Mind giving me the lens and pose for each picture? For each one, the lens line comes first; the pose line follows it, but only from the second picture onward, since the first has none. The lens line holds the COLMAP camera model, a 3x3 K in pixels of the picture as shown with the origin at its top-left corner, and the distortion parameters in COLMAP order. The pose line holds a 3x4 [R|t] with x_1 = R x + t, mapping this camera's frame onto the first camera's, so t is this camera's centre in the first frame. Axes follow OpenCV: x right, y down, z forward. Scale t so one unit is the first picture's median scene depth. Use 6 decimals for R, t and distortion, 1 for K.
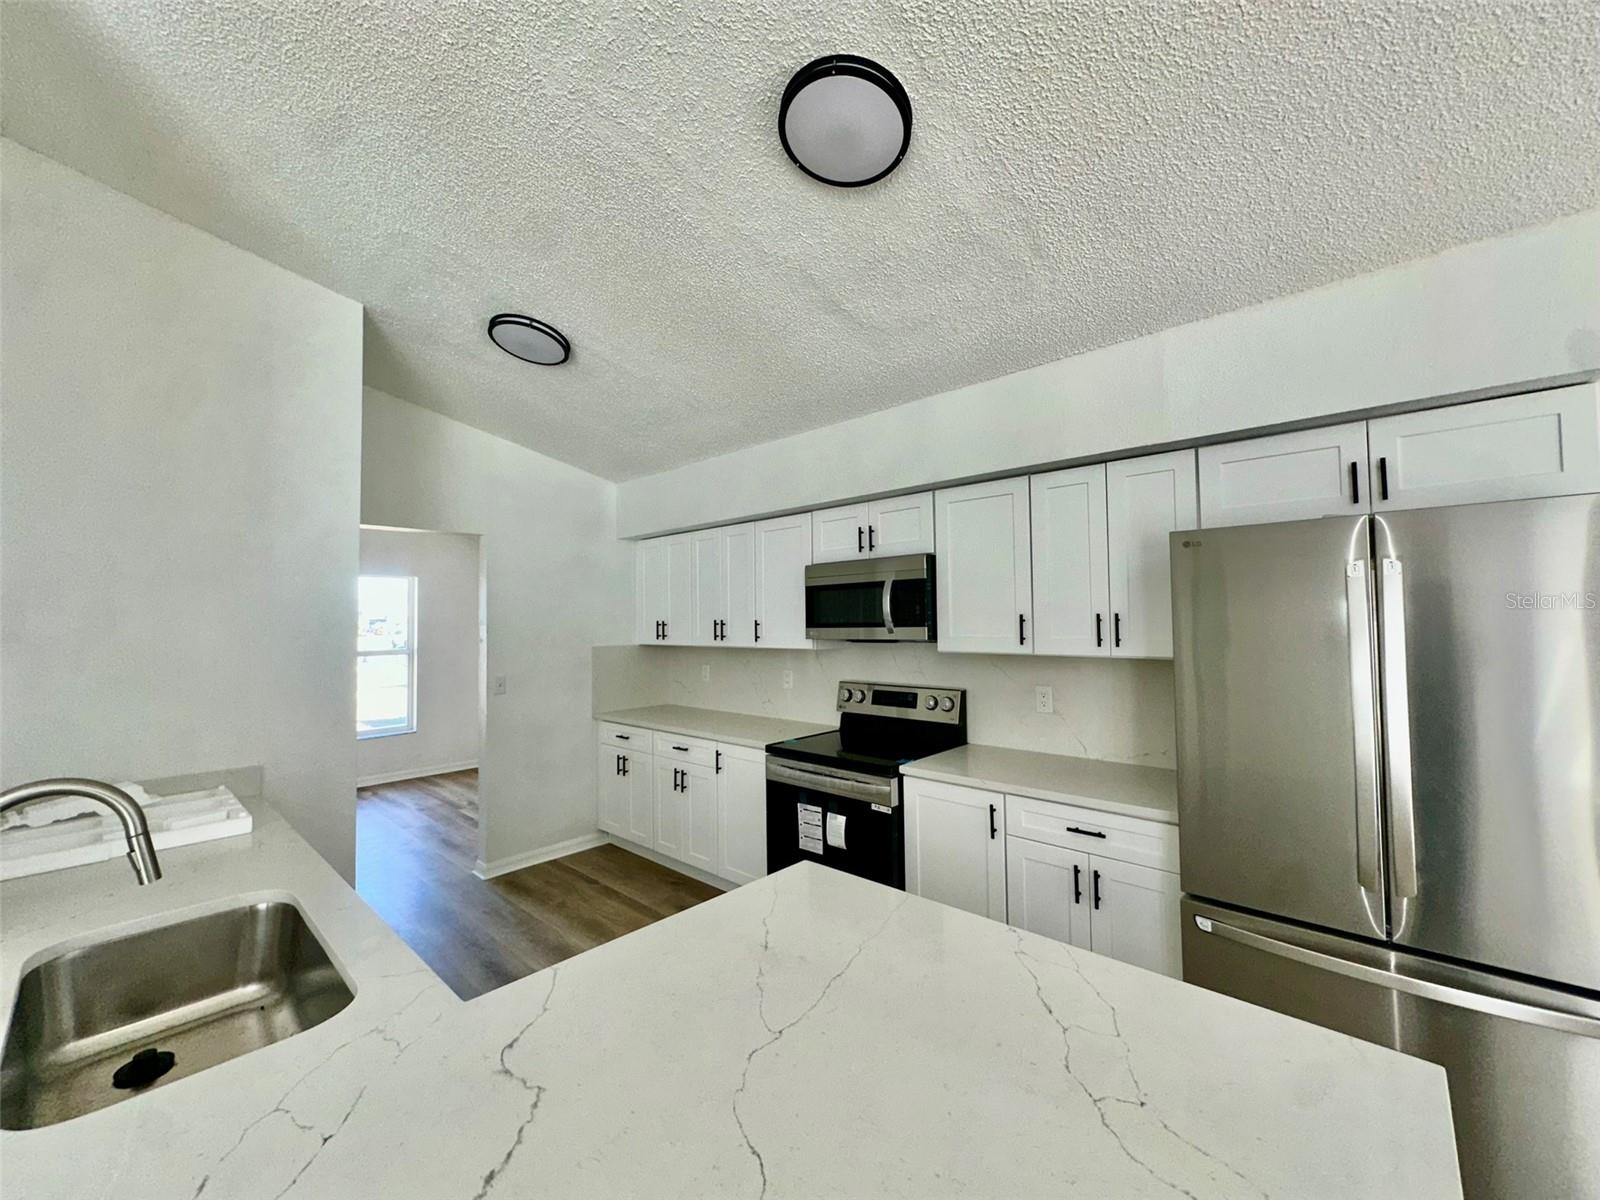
lens RADIAL K [[640.8, 0, 803.0], [0, 640.8, 593.1], [0, 0, 1]] dist [-0.005178, 0.001342]
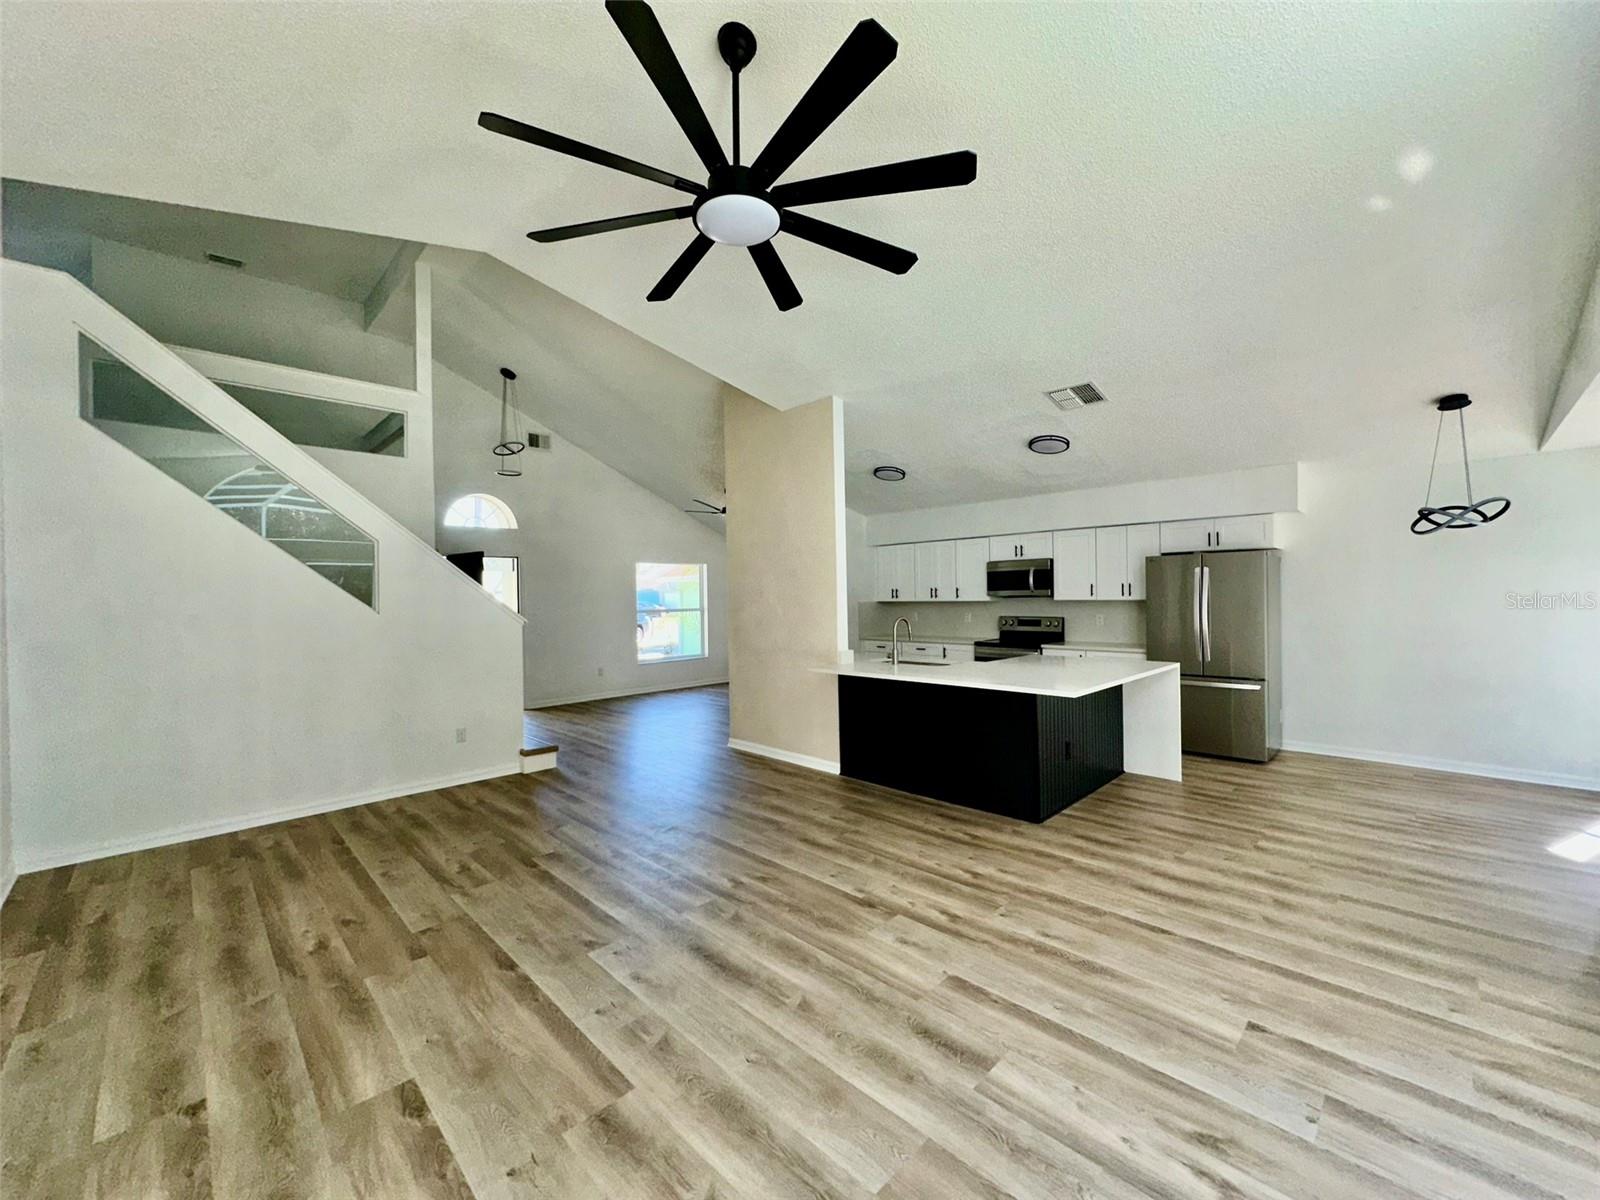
lens RADIAL K [[640.8, 0, 804.3], [0, 640.8, 600.6], [0, 0, 1]] dist [-0.005178, 0.001342]
pose [[0.998982, -0.003802, -0.044945, -0.532253], [0.006322, 0.998407, 0.056058, -0.040075], [0.044661, -0.056285, 0.997415, -1.232812]]
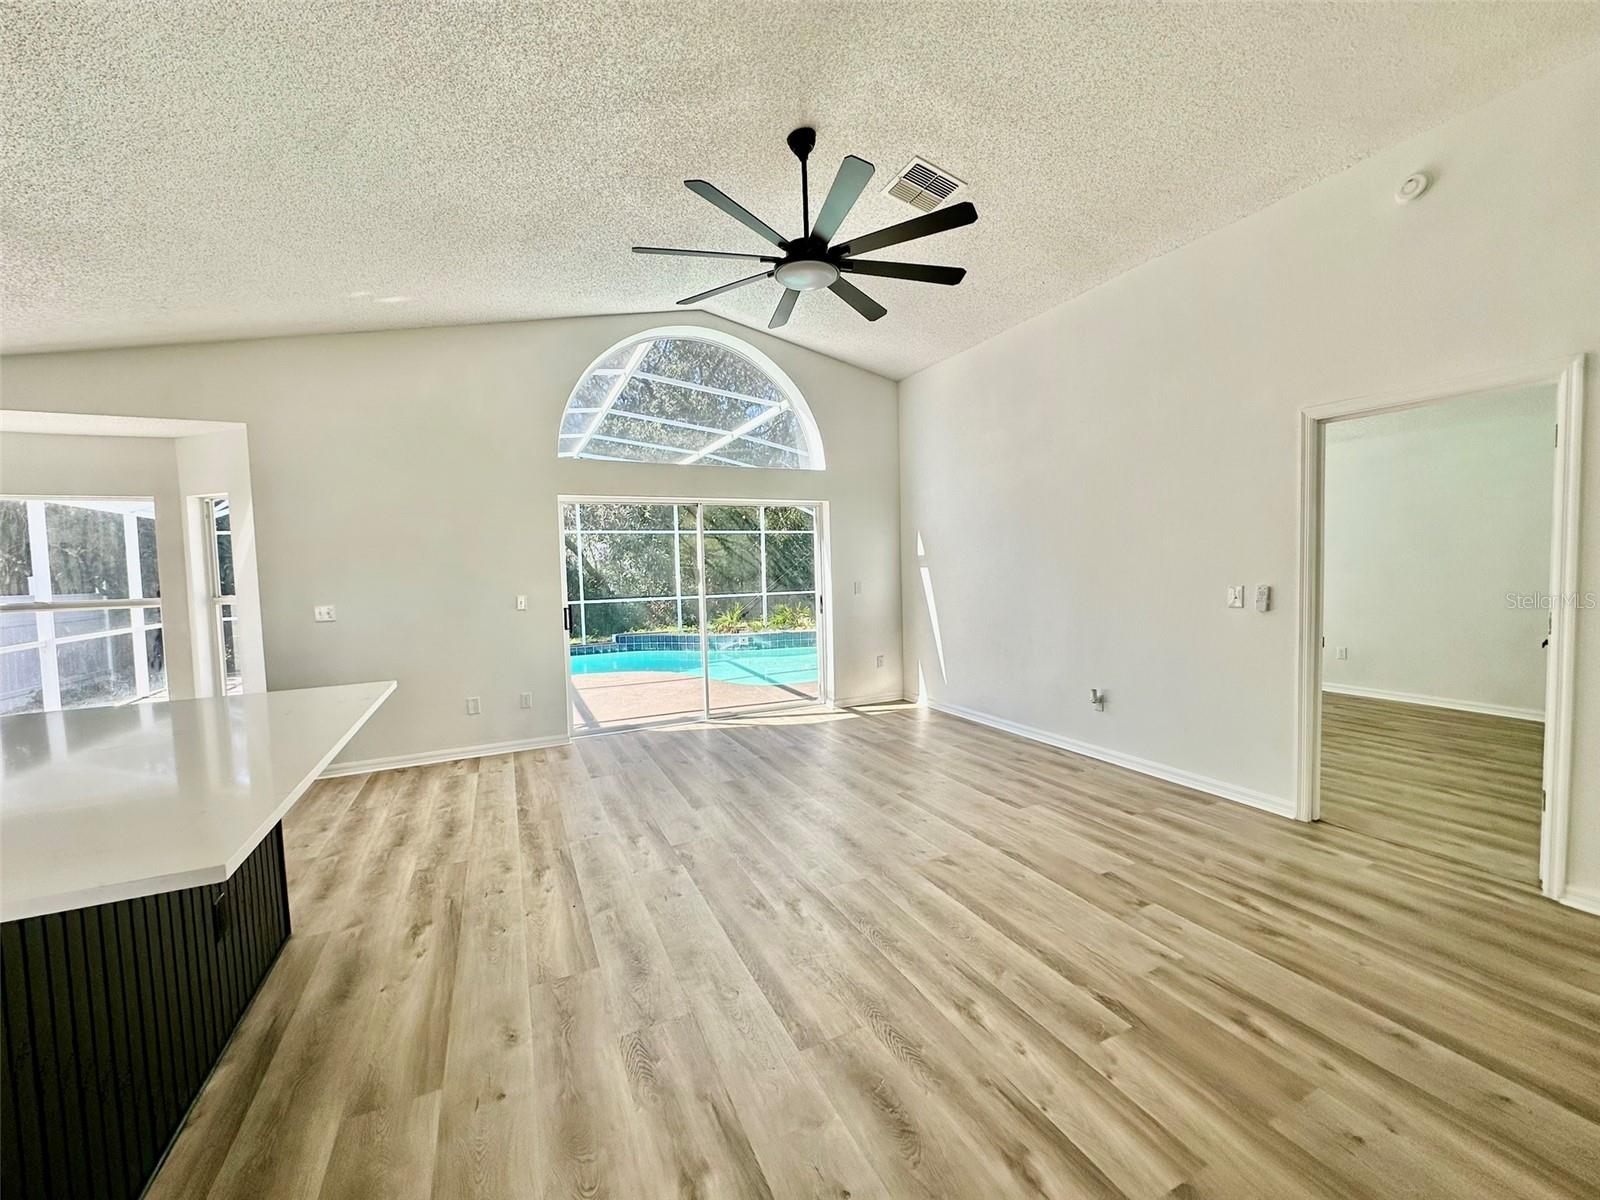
lens RADIAL K [[640.8, 0, 802.0], [0, 640.8, 596.7], [0, 0, 1]] dist [-0.005178, 0.001342]
pose [[-0.926339, 0.017939, 0.376262, -0.994679], [0.020001, 0.999799, 0.001576, 0.066558], [-0.376158, 0.008985, -0.926512, 0.437534]]
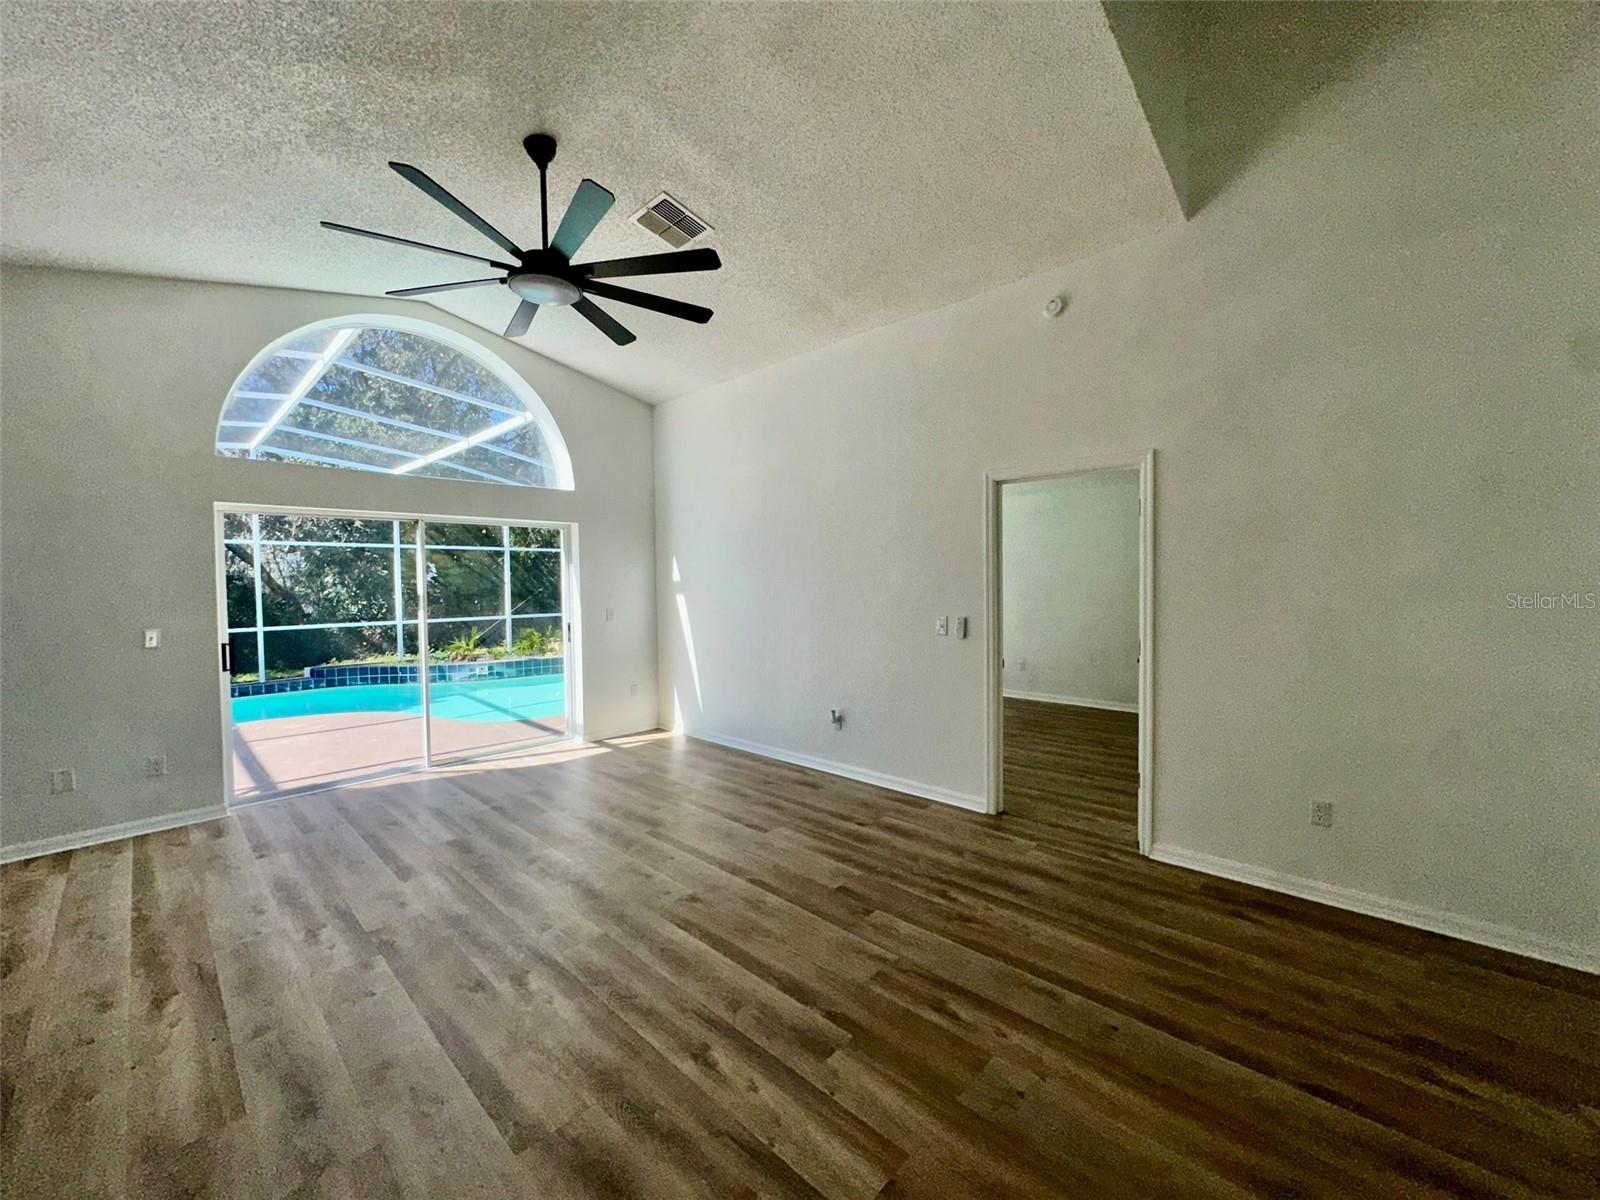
lens RADIAL K [[640.8, 0, 805.9], [0, 640.8, 596.3], [0, 0, 1]] dist [-0.005178, 0.001342]
pose [[-0.999576, 0.024528, 0.015712, -1.020545], [0.024230, 0.999527, -0.018914, 0.042960], [-0.016168, -0.018525, -0.999698, 0.427782]]
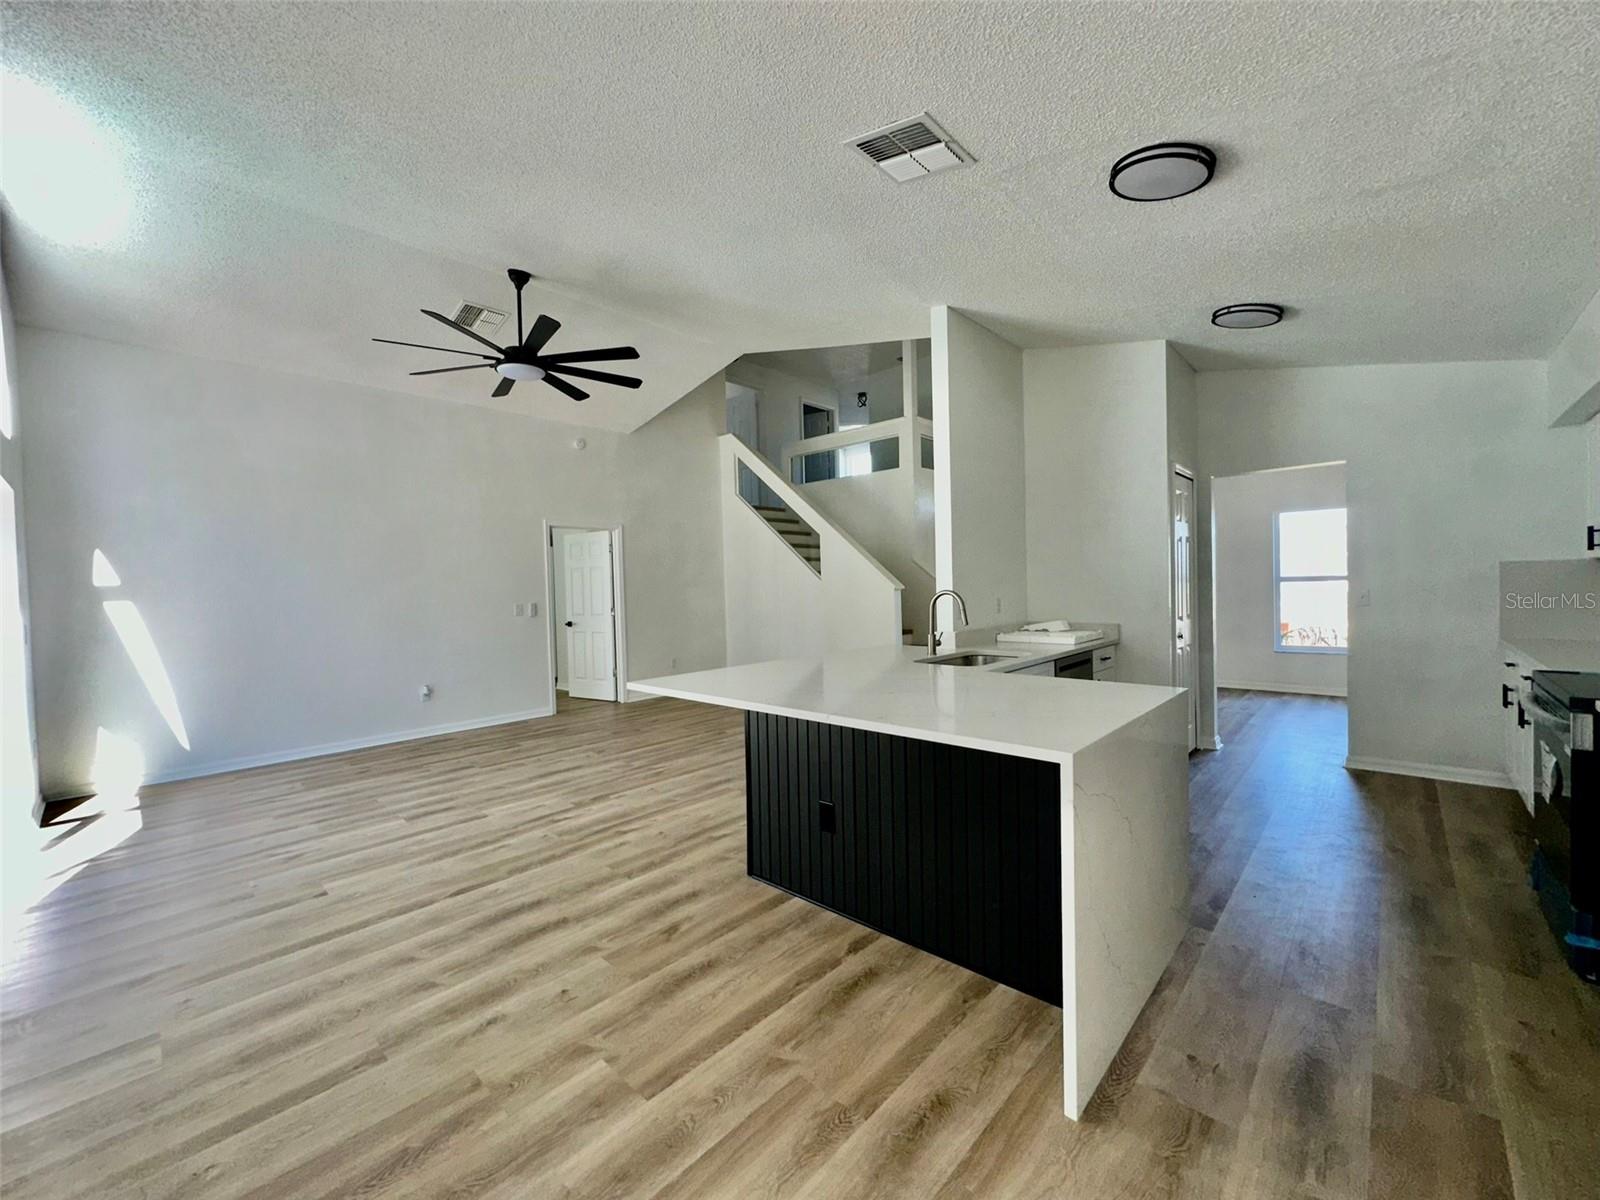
lens RADIAL K [[640.8, 0, 803.7], [0, 640.8, 602.8], [0, 0, 1]] dist [-0.005178, 0.001342]
pose [[-0.005401, 0.041752, -0.999113, 0.725482], [0.073042, 0.996476, 0.041247, 0.045256], [0.997314, -0.072755, -0.008432, 0.081702]]
